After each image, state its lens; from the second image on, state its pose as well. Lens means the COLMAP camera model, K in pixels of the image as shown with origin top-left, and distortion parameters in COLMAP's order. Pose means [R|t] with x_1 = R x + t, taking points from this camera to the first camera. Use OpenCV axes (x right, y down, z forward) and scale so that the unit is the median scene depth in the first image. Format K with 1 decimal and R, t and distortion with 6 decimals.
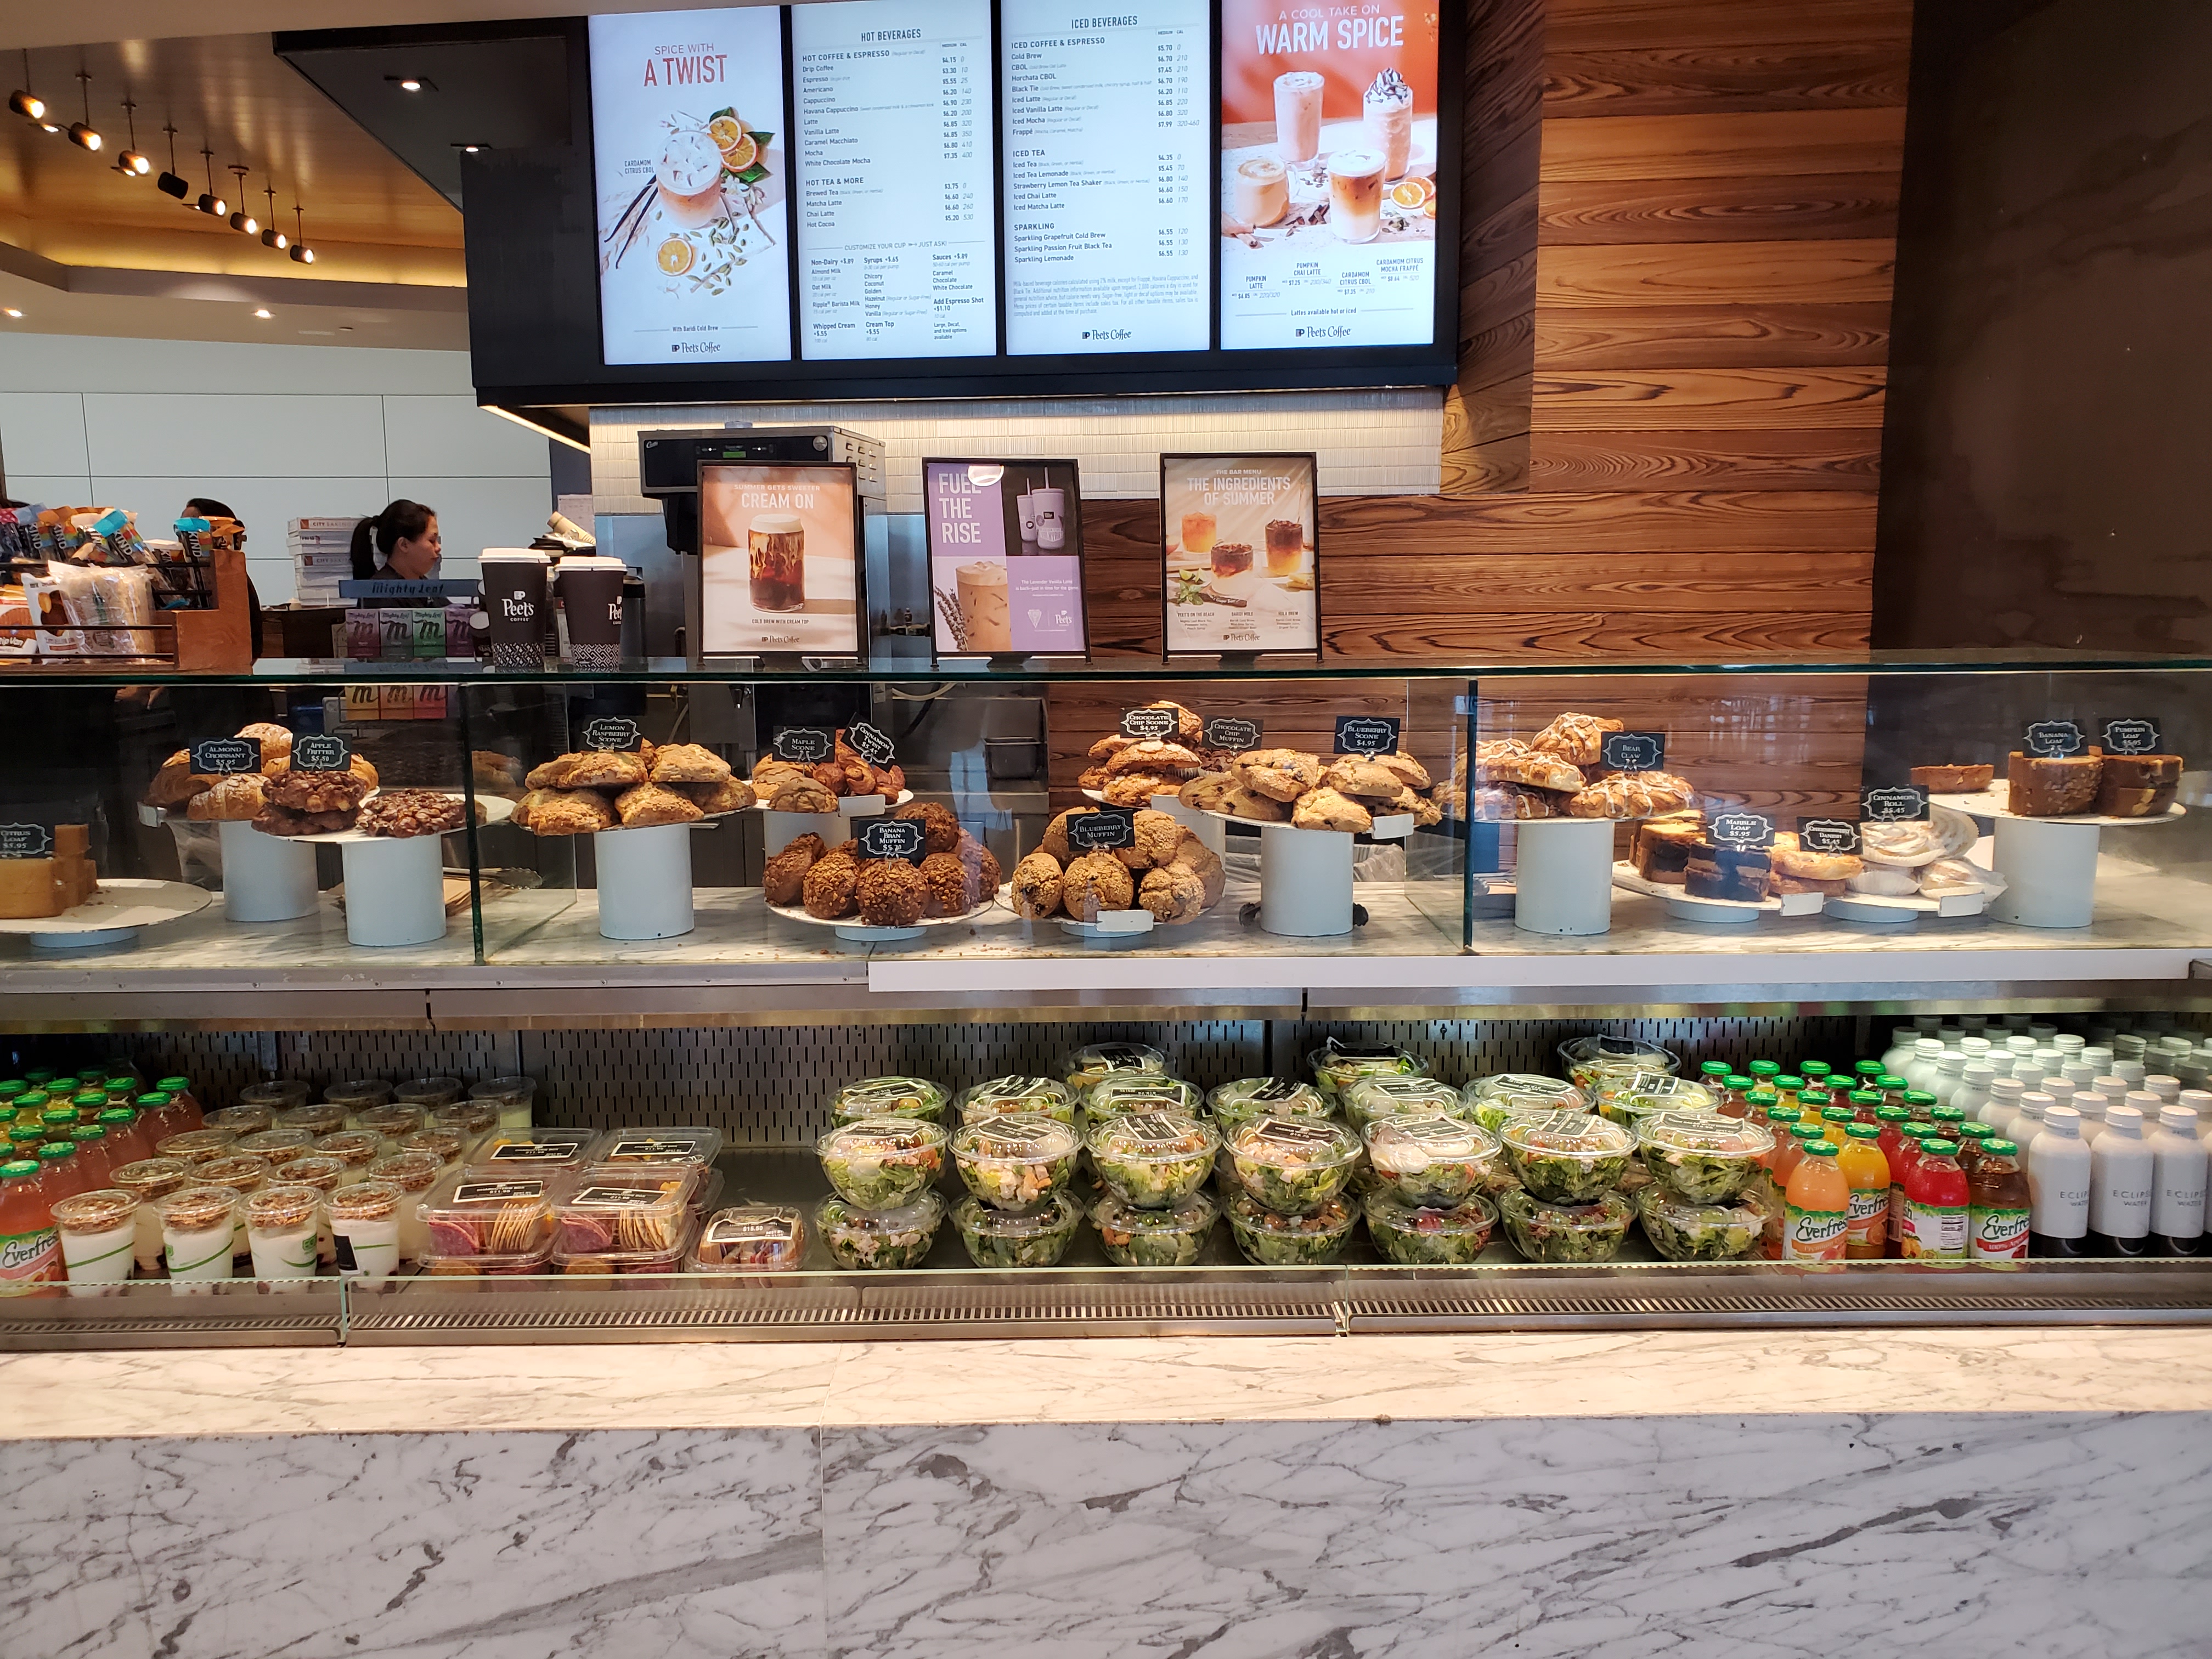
lens RADIAL K [[1689.8, 0, 1111.2], [0, 1689.8, 917.9], [0, 0, 1]] dist [0.004995, 0.057538]
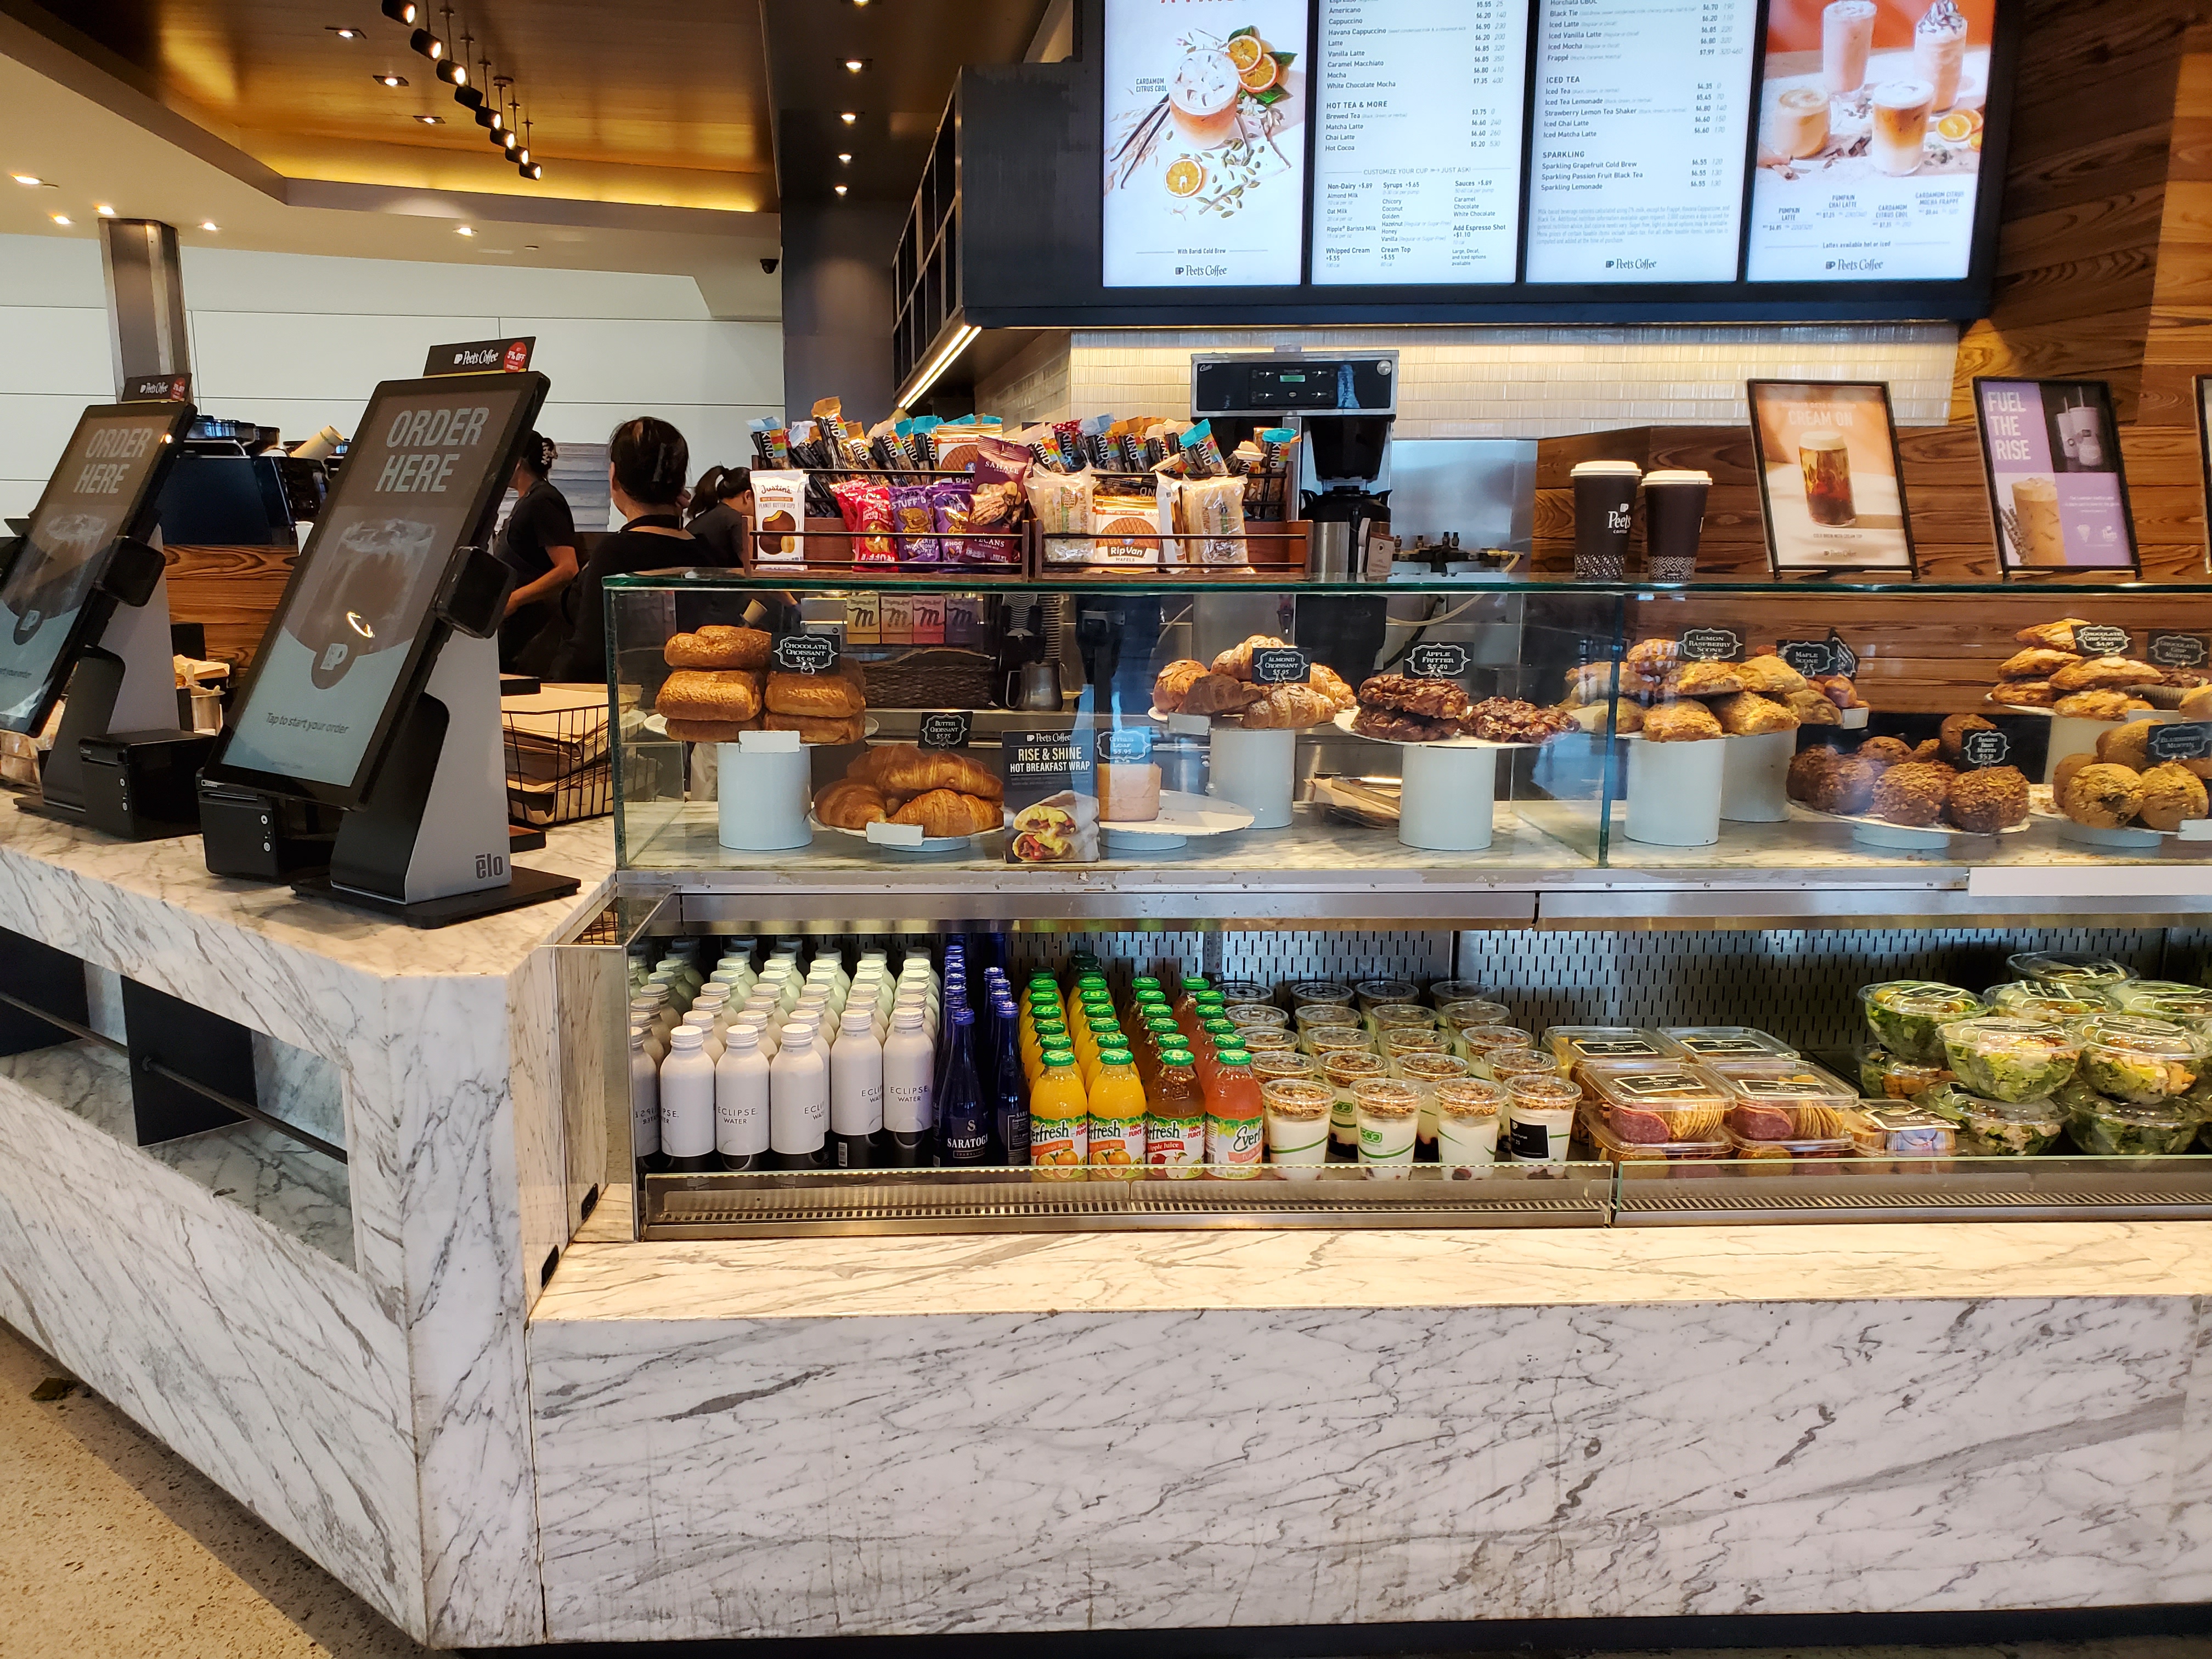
lens RADIAL K [[1689.8, 0, 1111.2], [0, 1689.8, 917.9], [0, 0, 1]] dist [0.004995, 0.057538]
pose [[0.998008, -0.000606, 0.063091, -0.424535], [-0.001503, 0.999442, 0.033380, 0.014095], [-0.063076, -0.033408, 0.997449, -0.007500]]
